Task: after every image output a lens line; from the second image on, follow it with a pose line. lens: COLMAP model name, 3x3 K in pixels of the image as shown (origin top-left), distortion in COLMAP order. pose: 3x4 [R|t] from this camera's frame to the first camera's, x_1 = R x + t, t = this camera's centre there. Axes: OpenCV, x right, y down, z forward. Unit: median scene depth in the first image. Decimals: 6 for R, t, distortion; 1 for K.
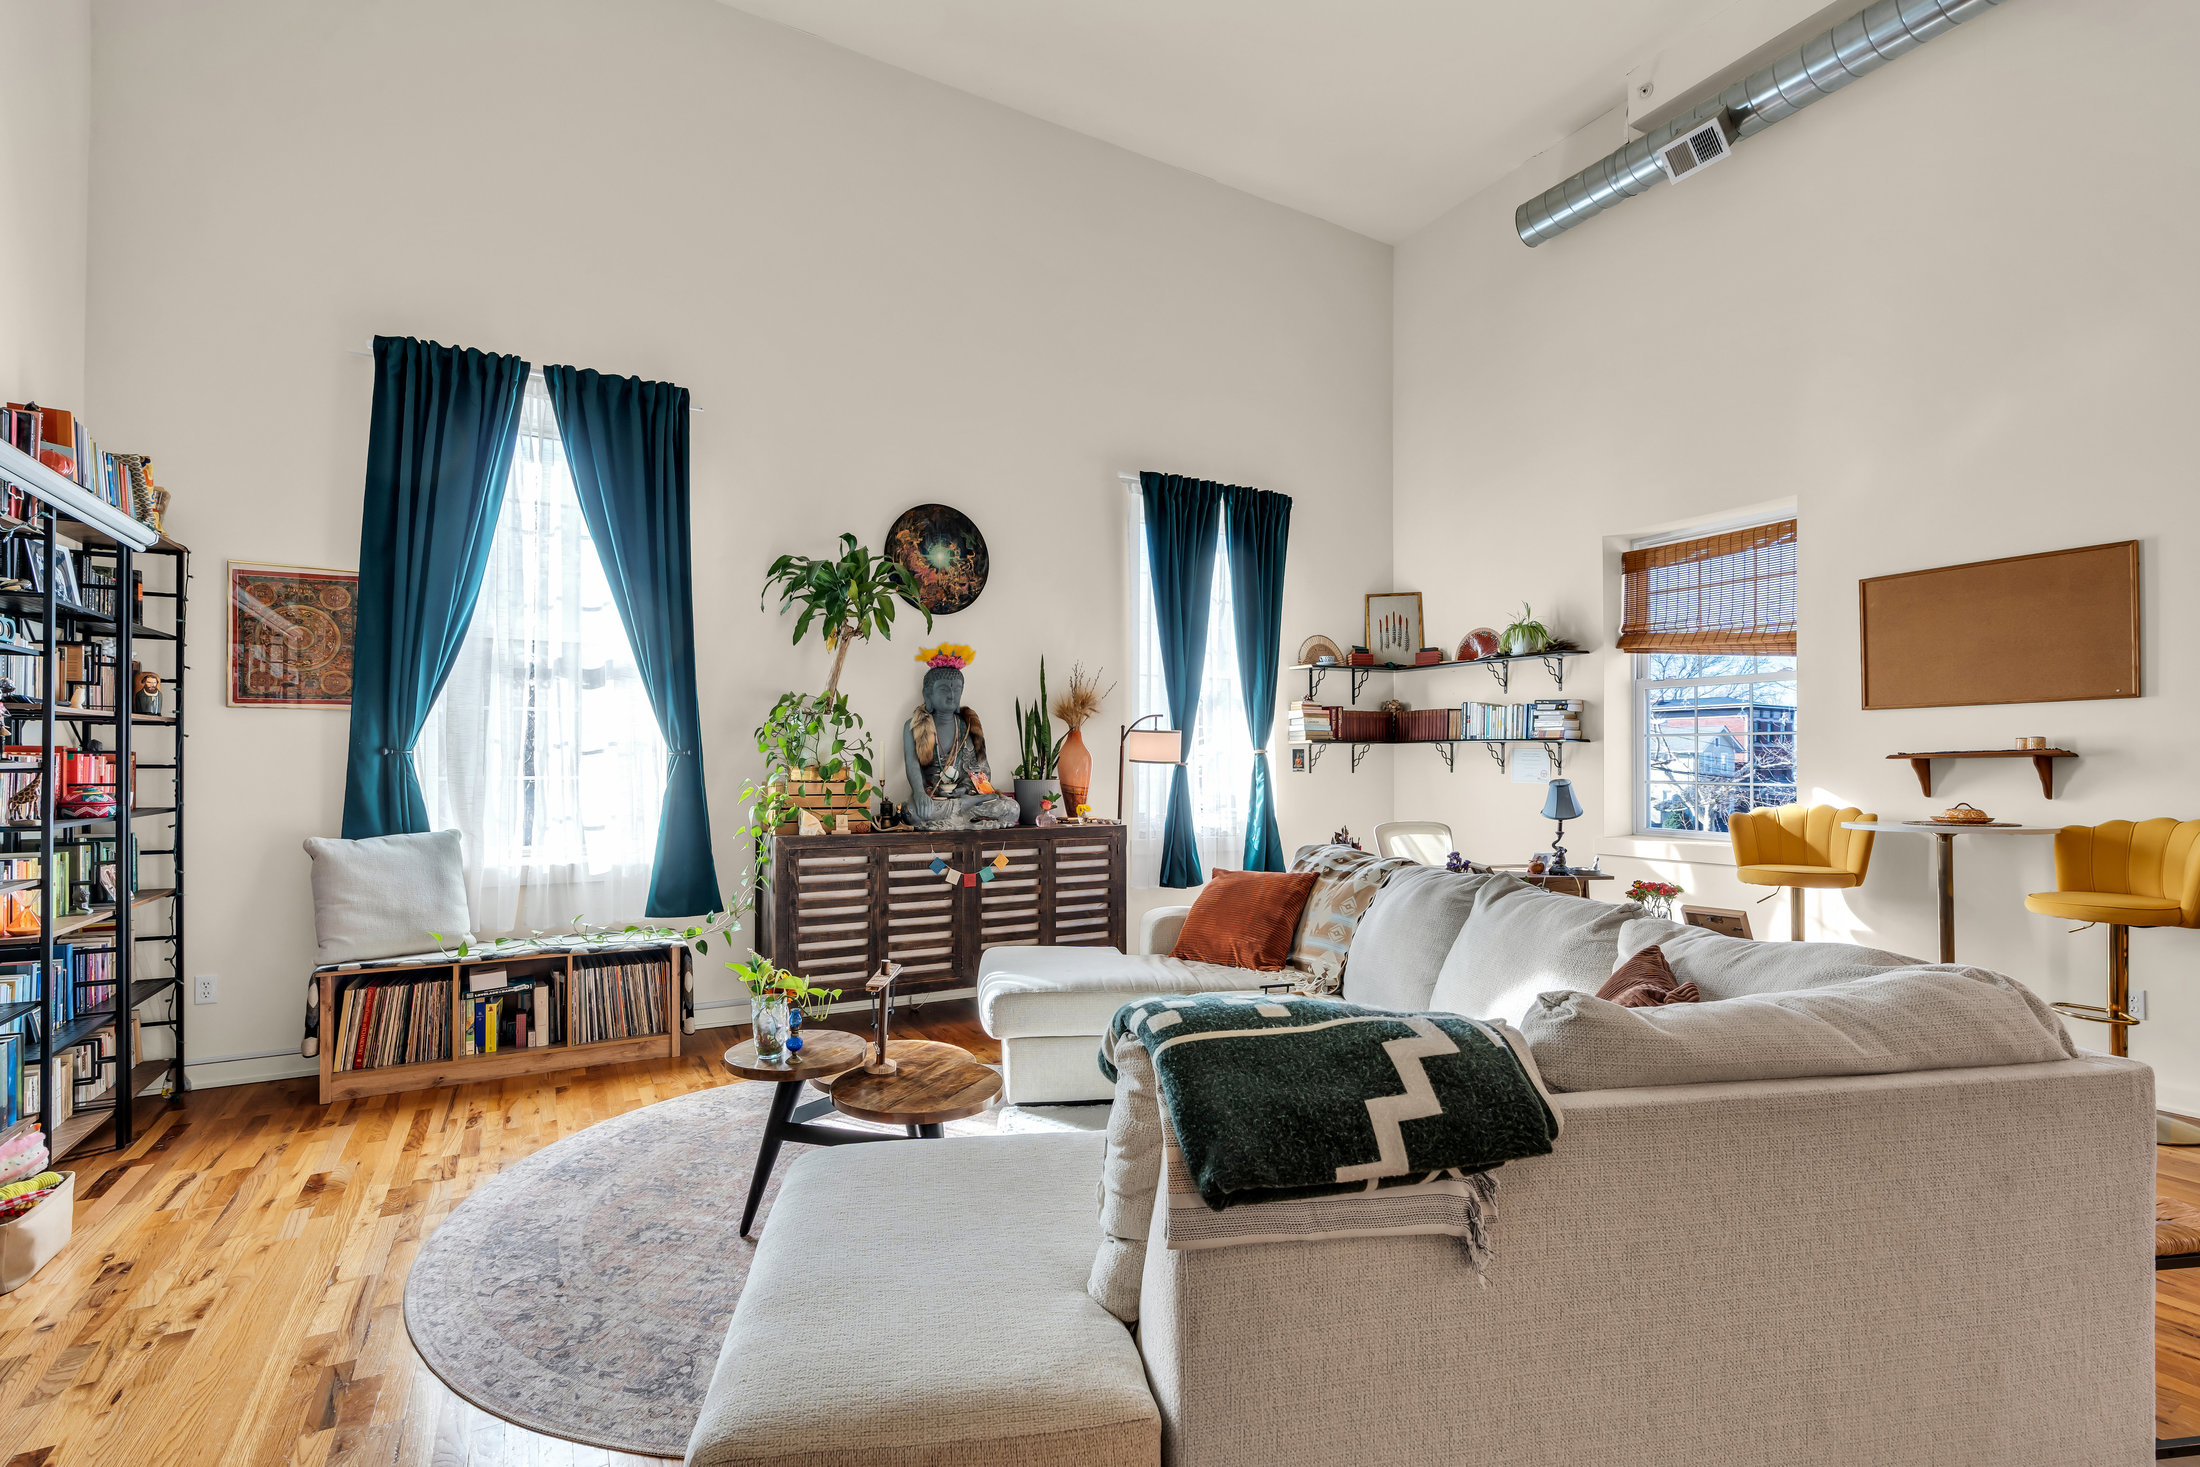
lens RADIAL K [[987.3, 0, 1096.7], [0, 987.3, 760.2], [0, 0, 1]] dist [-0.017035, 0.008785]
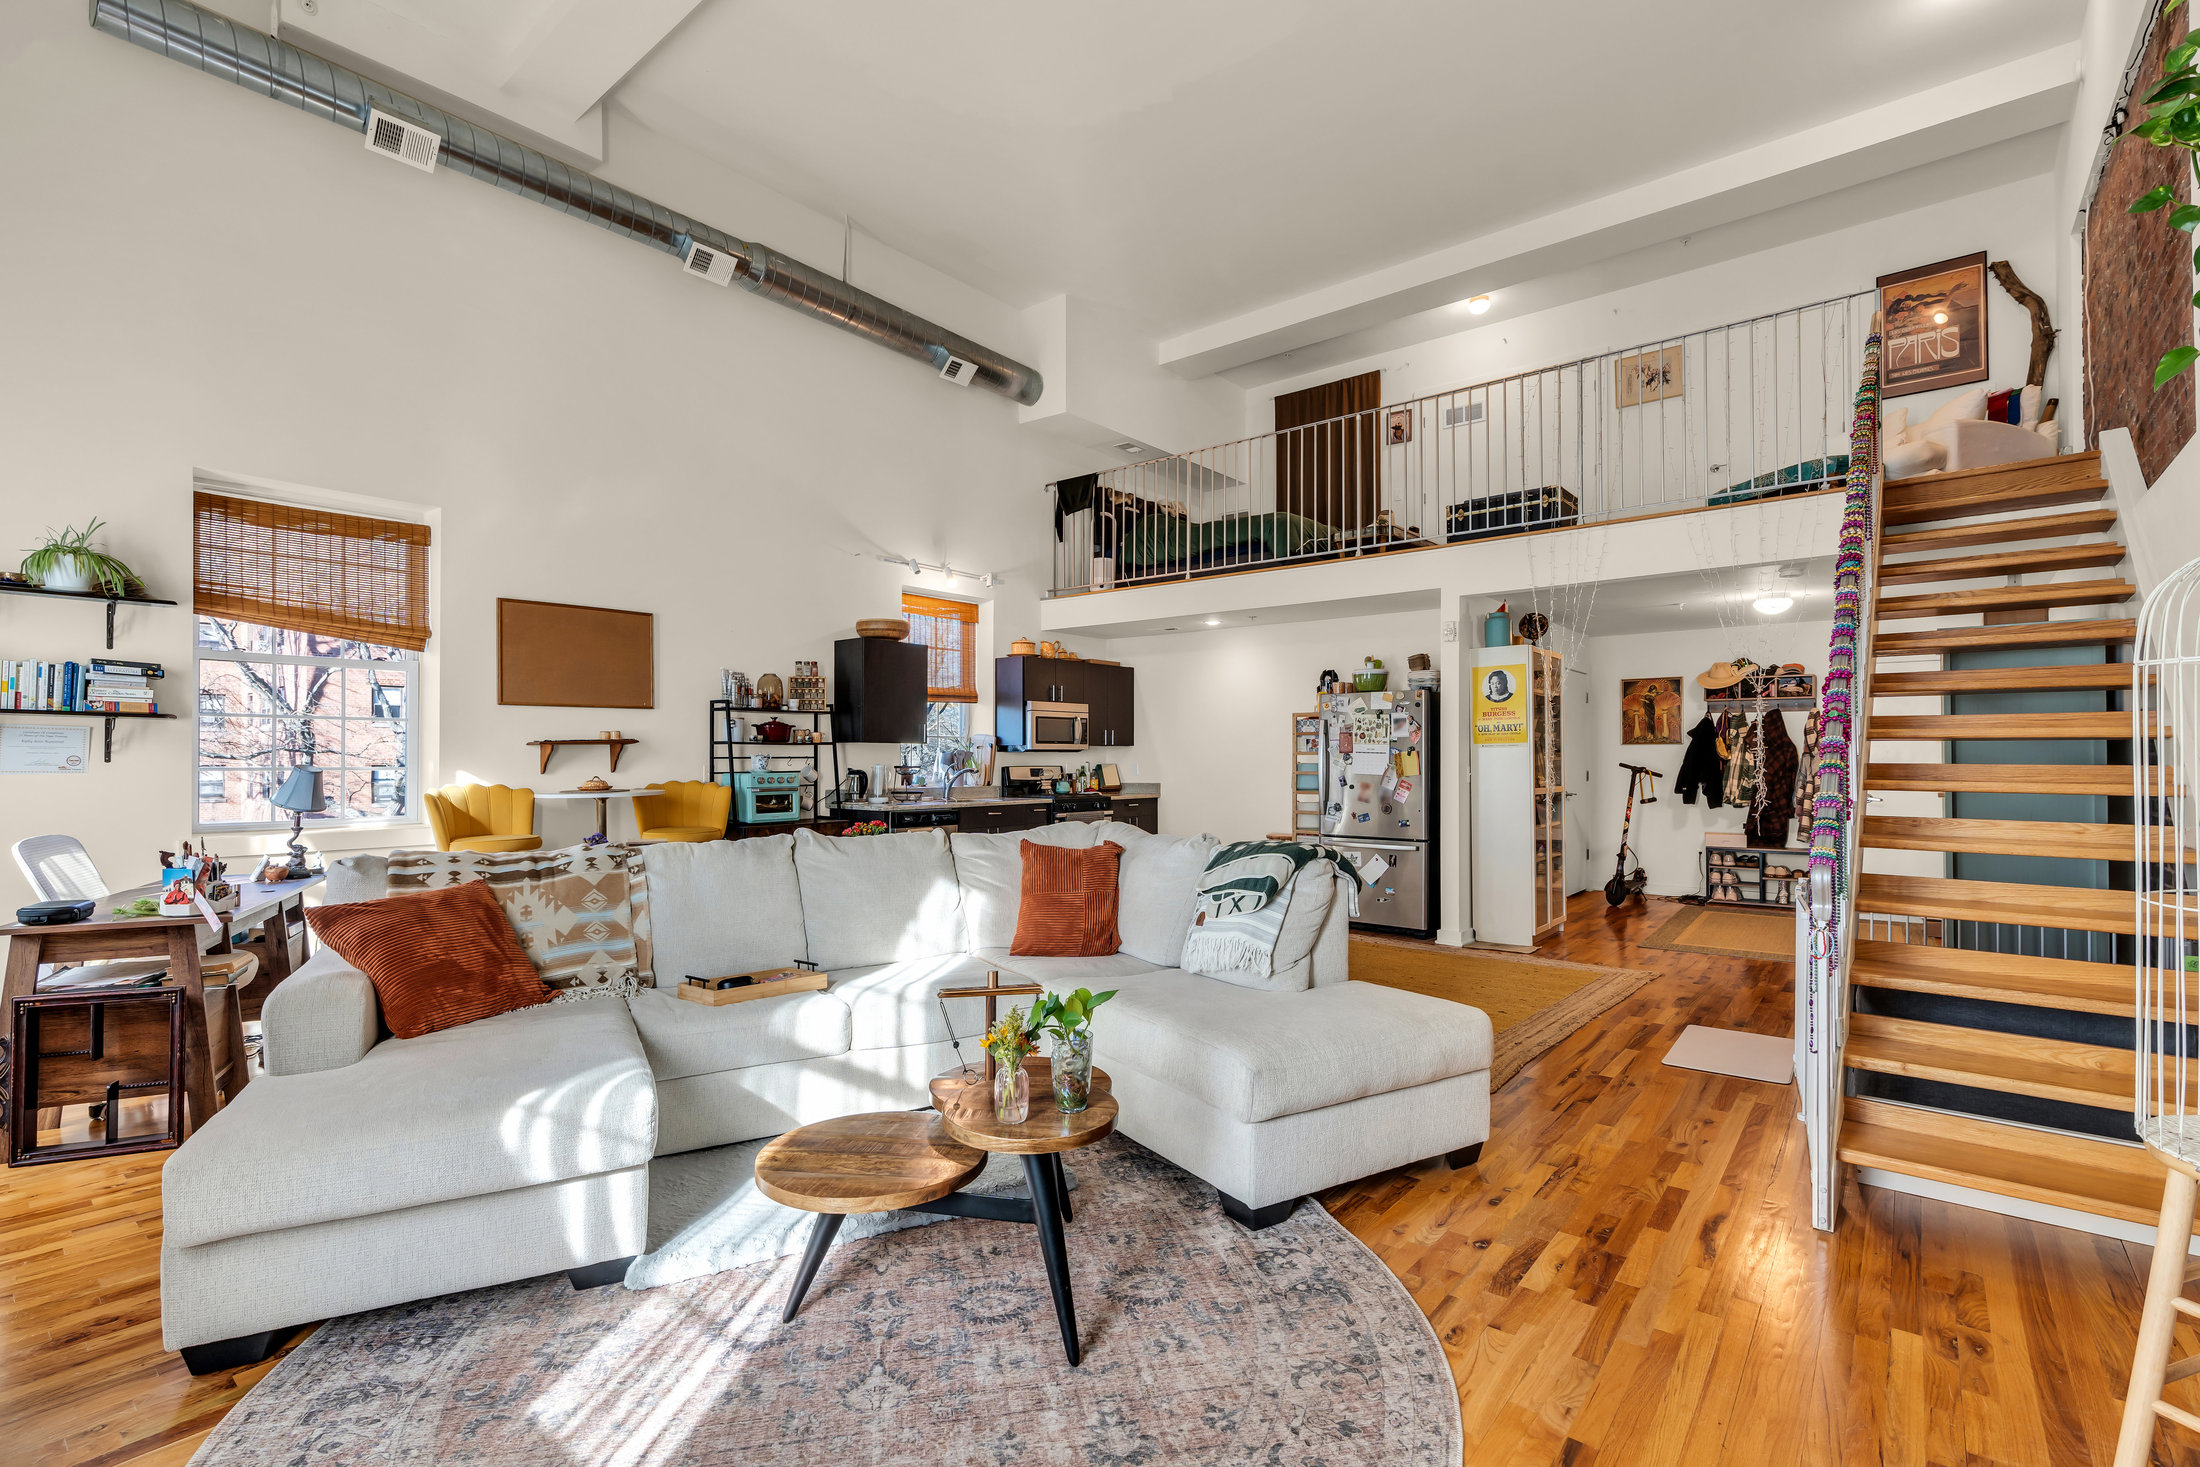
lens RADIAL K [[994.8, 0, 1094.4], [0, 994.8, 750.2], [0, 0, 1]] dist [-0.005692, 0.000703]
pose [[-0.354344, 0.004413, 0.935105, -0.583801], [-0.003307, 0.999977, -0.005972, 0.009513], [-0.935109, -0.005209, -0.354321, 0.681426]]
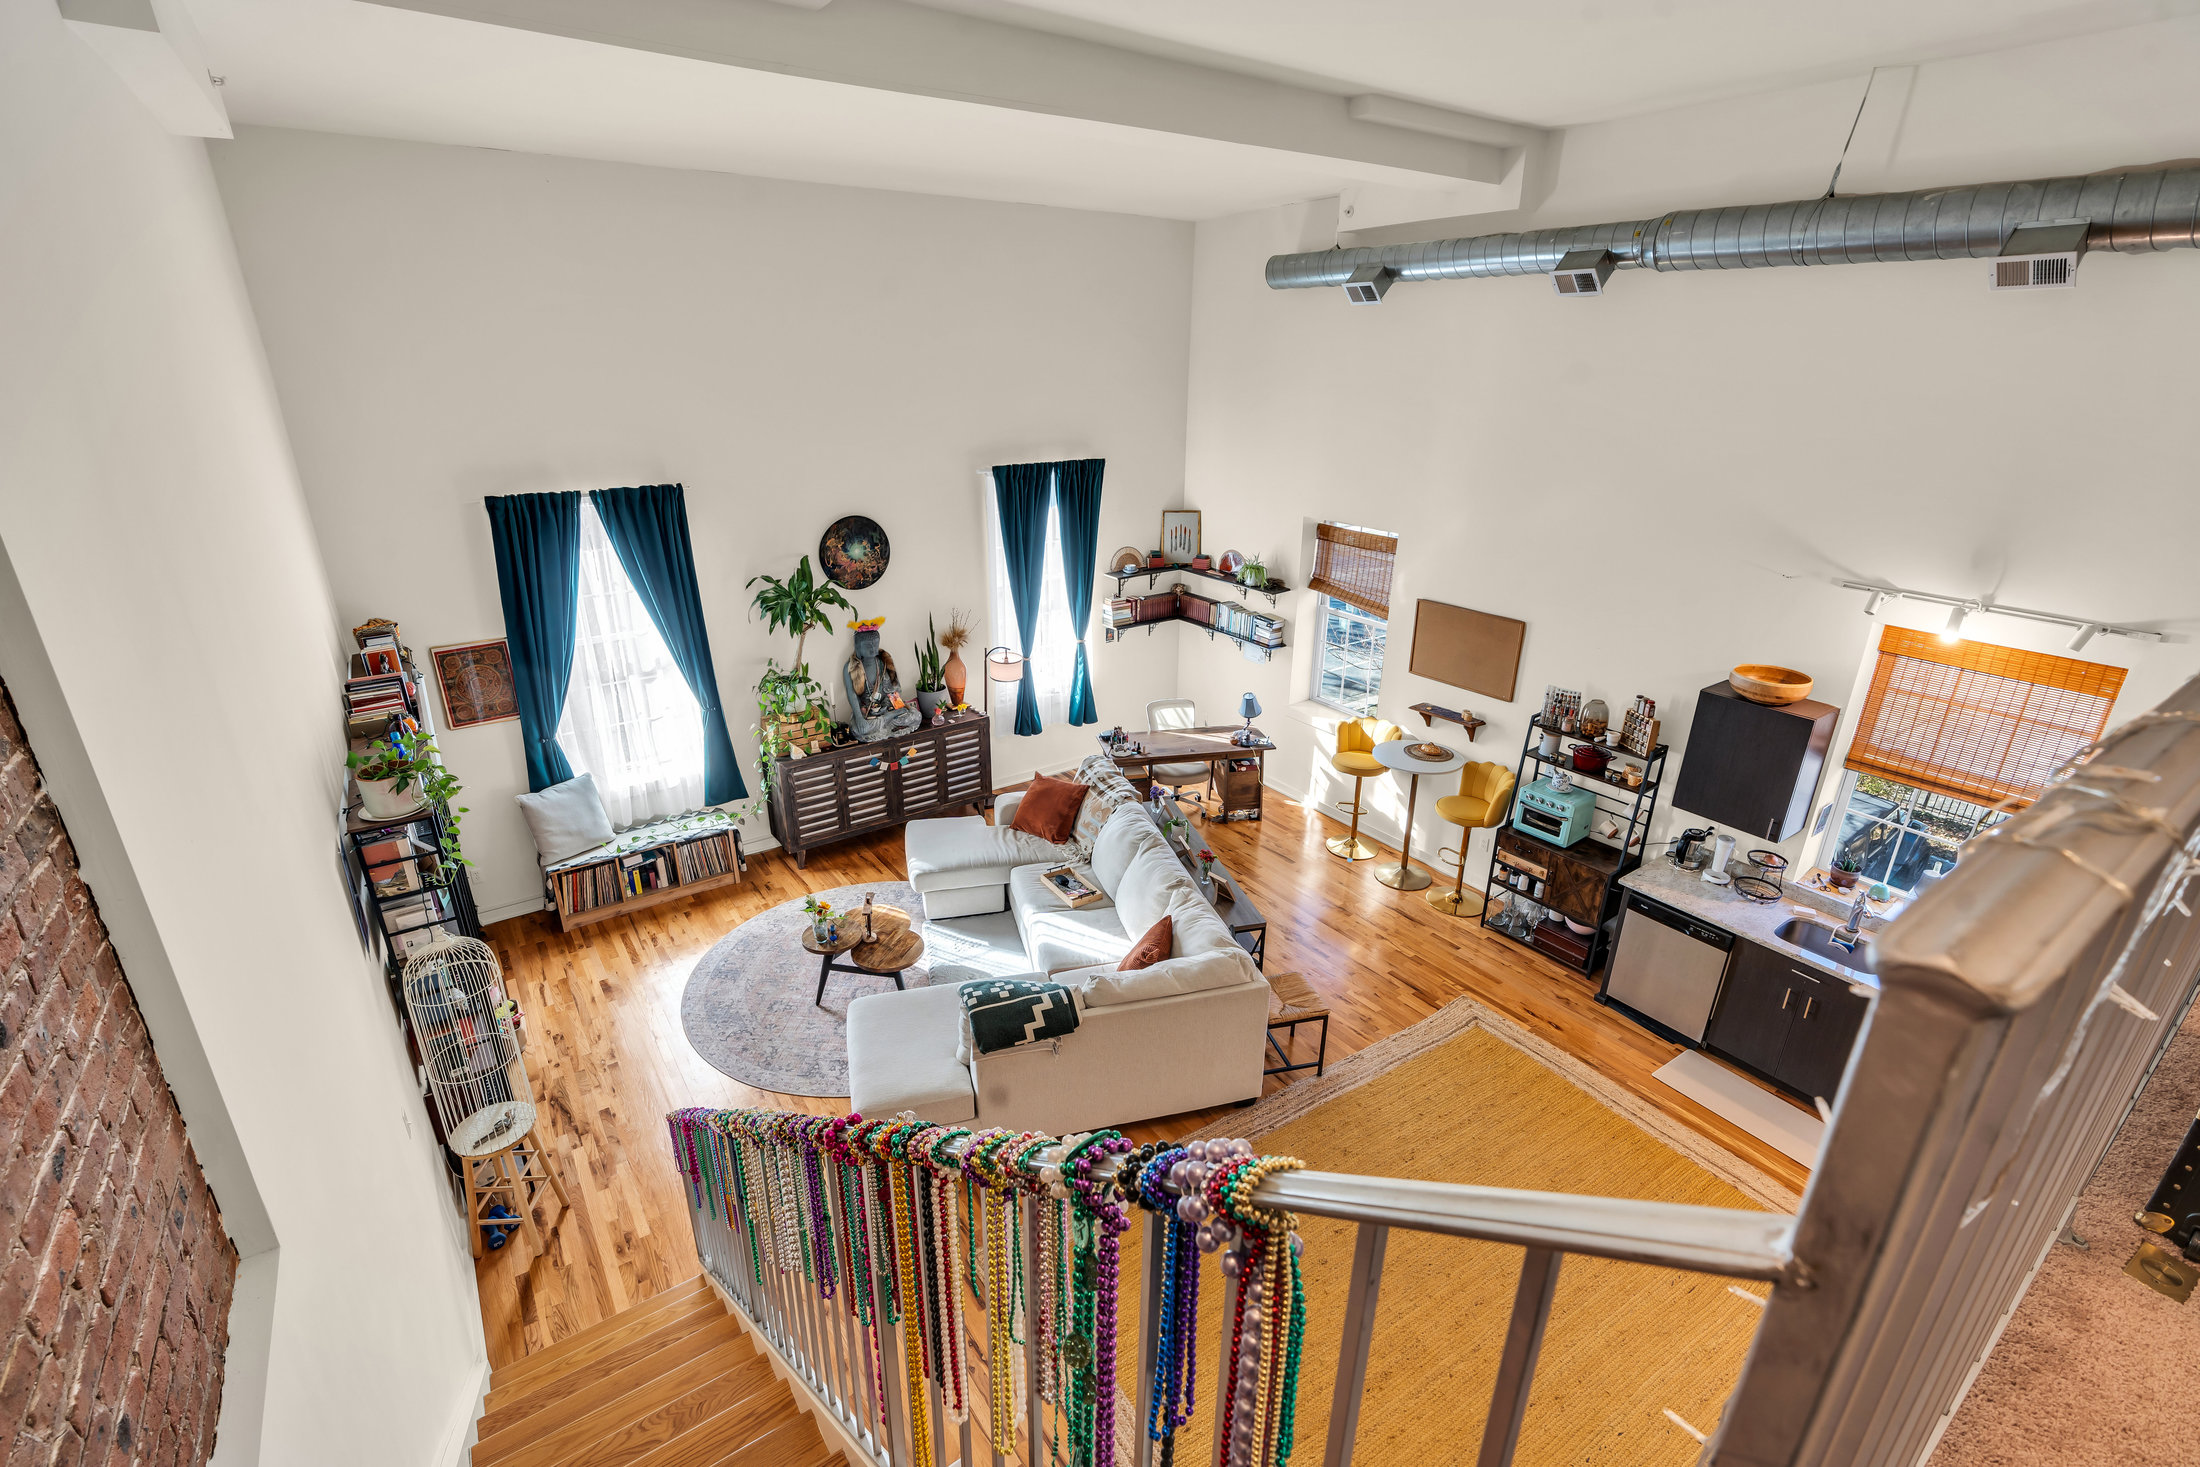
lens RADIAL K [[980.8, 0, 1098.0], [0, 980.8, 739.4], [0, 0, 1]] dist [-0.012135, 0.004515]
pose [[0.995203, -0.031117, 0.092754, 0.061544], [-0.005919, 0.927186, 0.374554, -0.539305], [-0.097655, -0.373306, 0.922554, -0.542768]]
